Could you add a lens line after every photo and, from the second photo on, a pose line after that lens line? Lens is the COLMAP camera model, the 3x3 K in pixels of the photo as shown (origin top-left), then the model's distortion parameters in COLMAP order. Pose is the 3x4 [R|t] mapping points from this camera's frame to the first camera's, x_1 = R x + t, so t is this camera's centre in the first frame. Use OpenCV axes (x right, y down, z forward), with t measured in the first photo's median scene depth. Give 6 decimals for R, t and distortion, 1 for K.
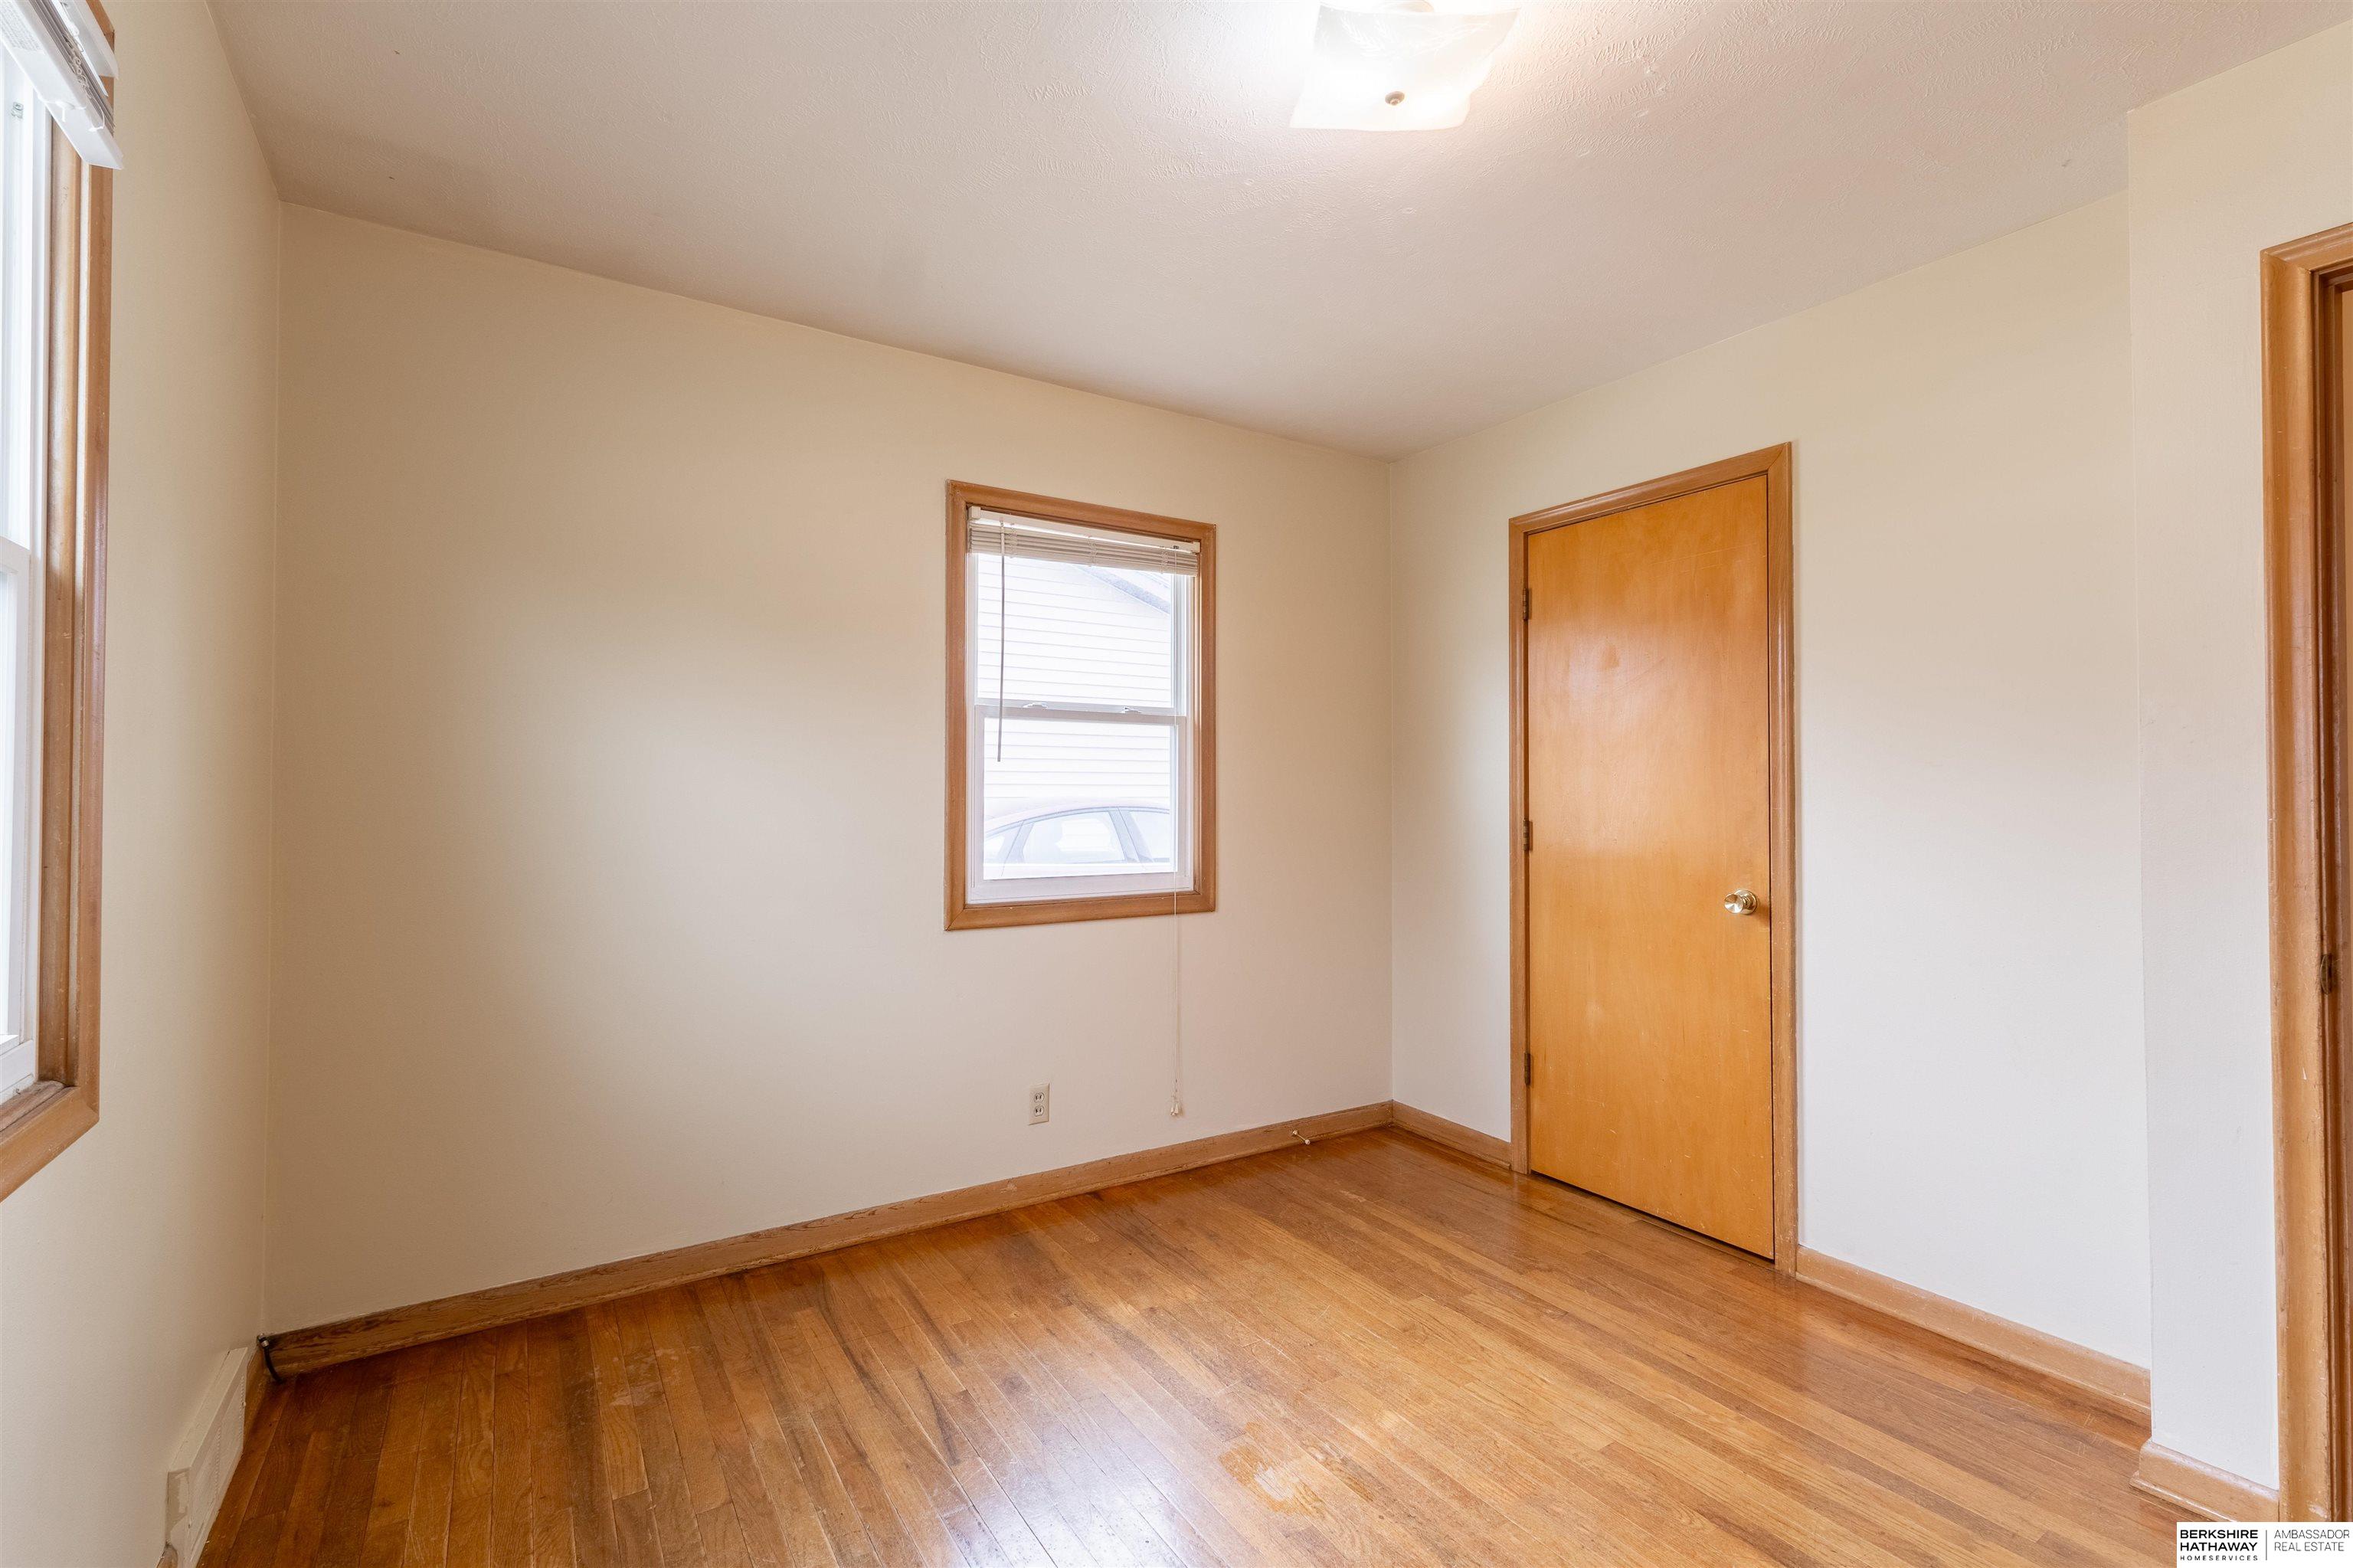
lens RADIAL K [[1043.5, 0, 1172.9], [0, 1043.5, 775.7], [0, 0, 1]] dist [0.002529, 0.000492]
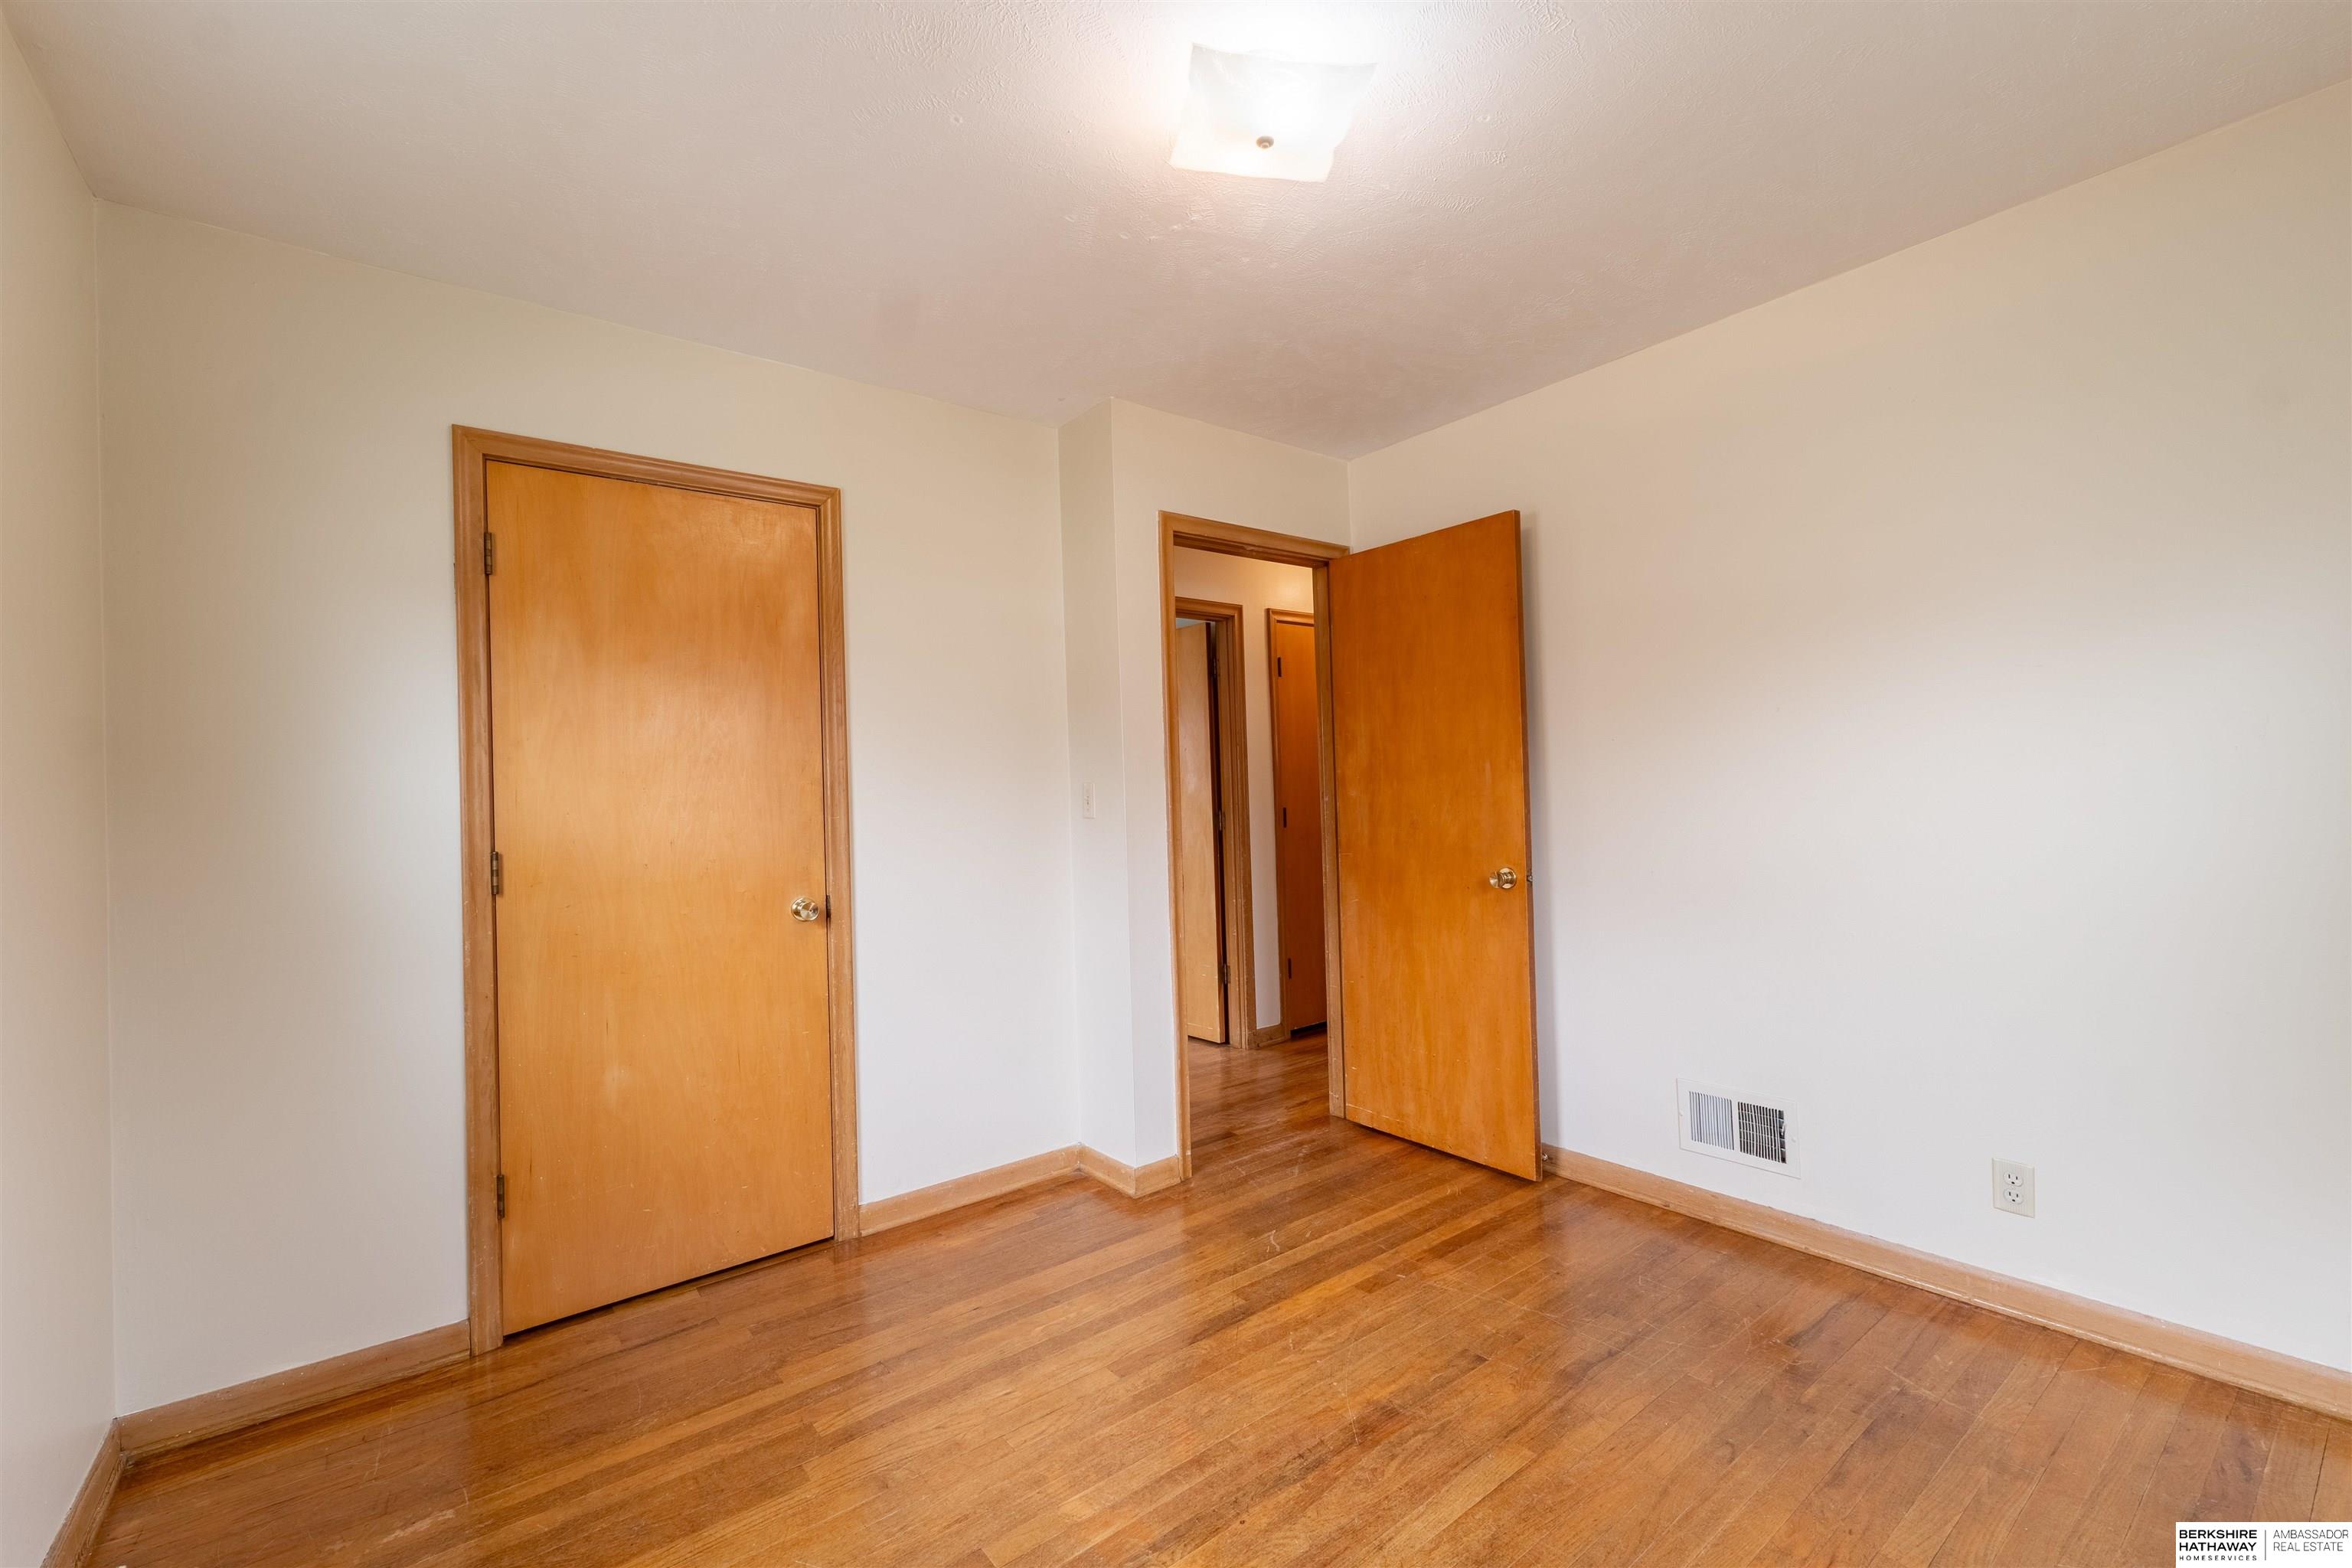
lens RADIAL K [[984.9, 0, 1166.2], [0, 984.9, 775.5], [0, 0, 1]] dist [0.002245, 0.000664]
pose [[-0.096752, 0.018645, 0.995134, -0.474936], [0.015470, 0.999732, -0.017227, 0.010629], [-0.995188, 0.013728, -0.097015, 0.741989]]
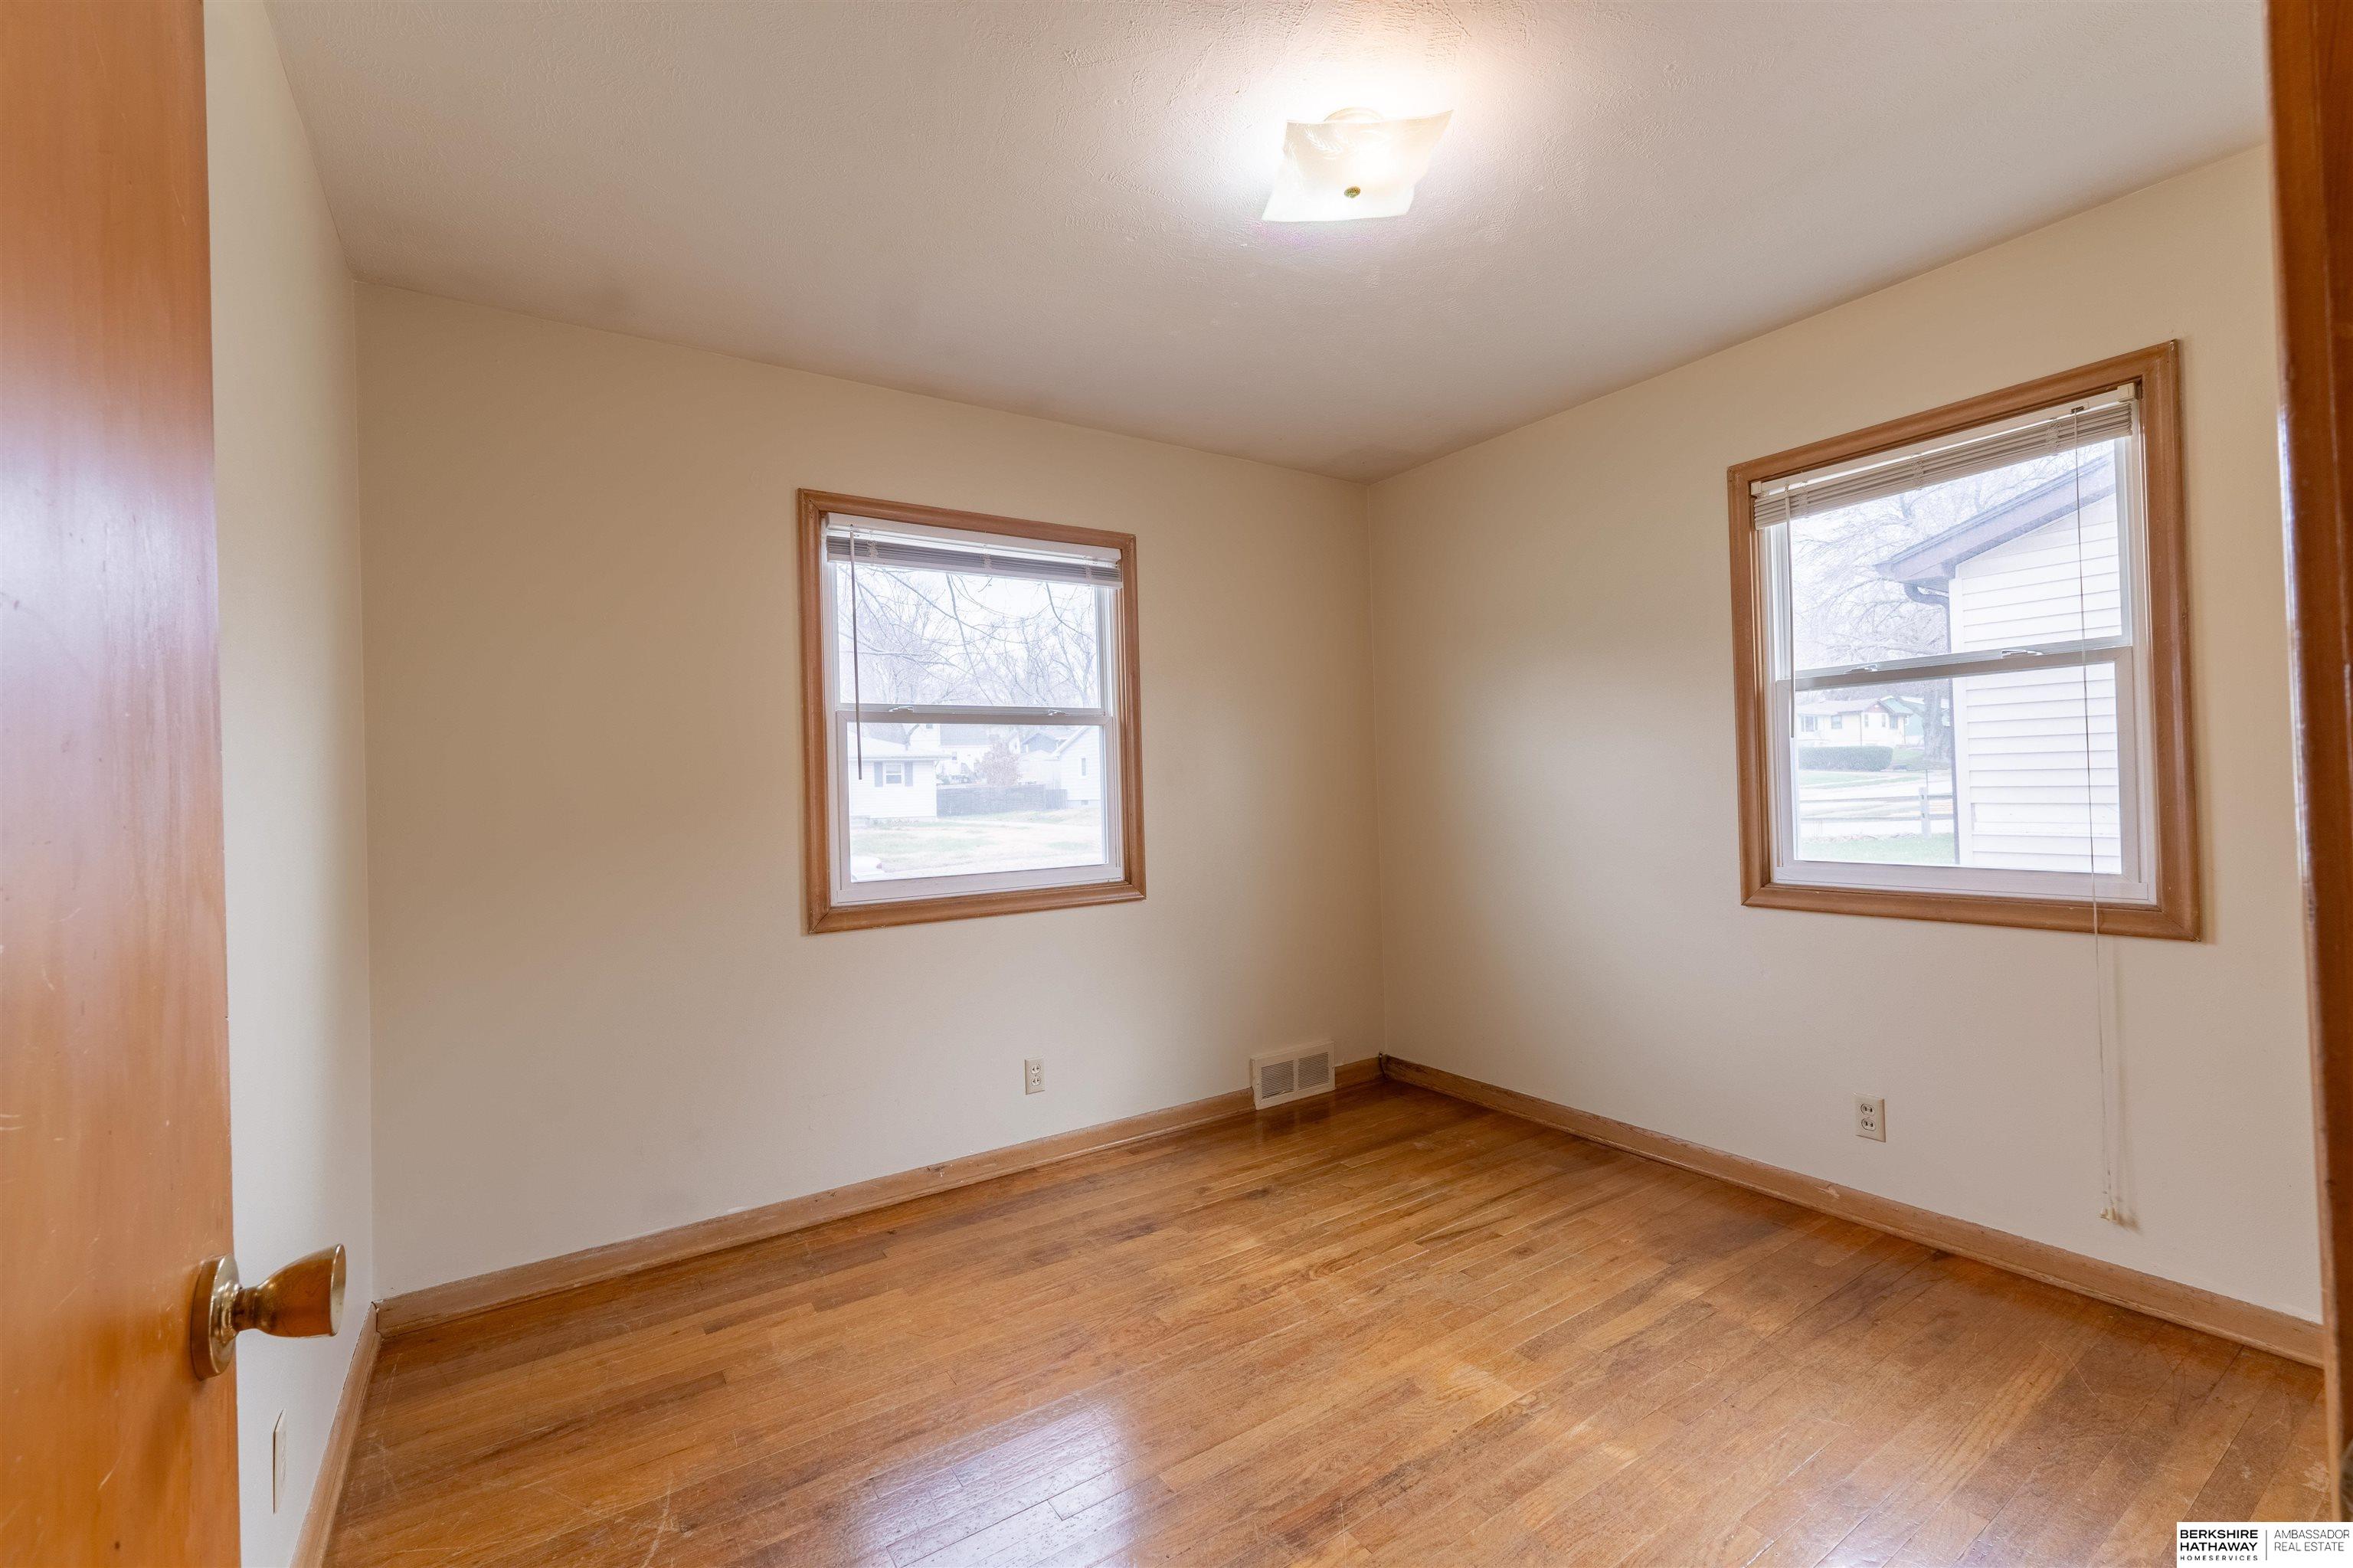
lens RADIAL K [[985.3, 0, 1166.7], [0, 985.3, 775.5], [0, 0, 1]] dist [0.002245, 0.000664]
pose [[0.015414, -0.016616, -0.999743, 0.806116], [0.044735, 0.998872, -0.015912, 0.011363], [0.998880, -0.044478, 0.016140, 0.456010]]
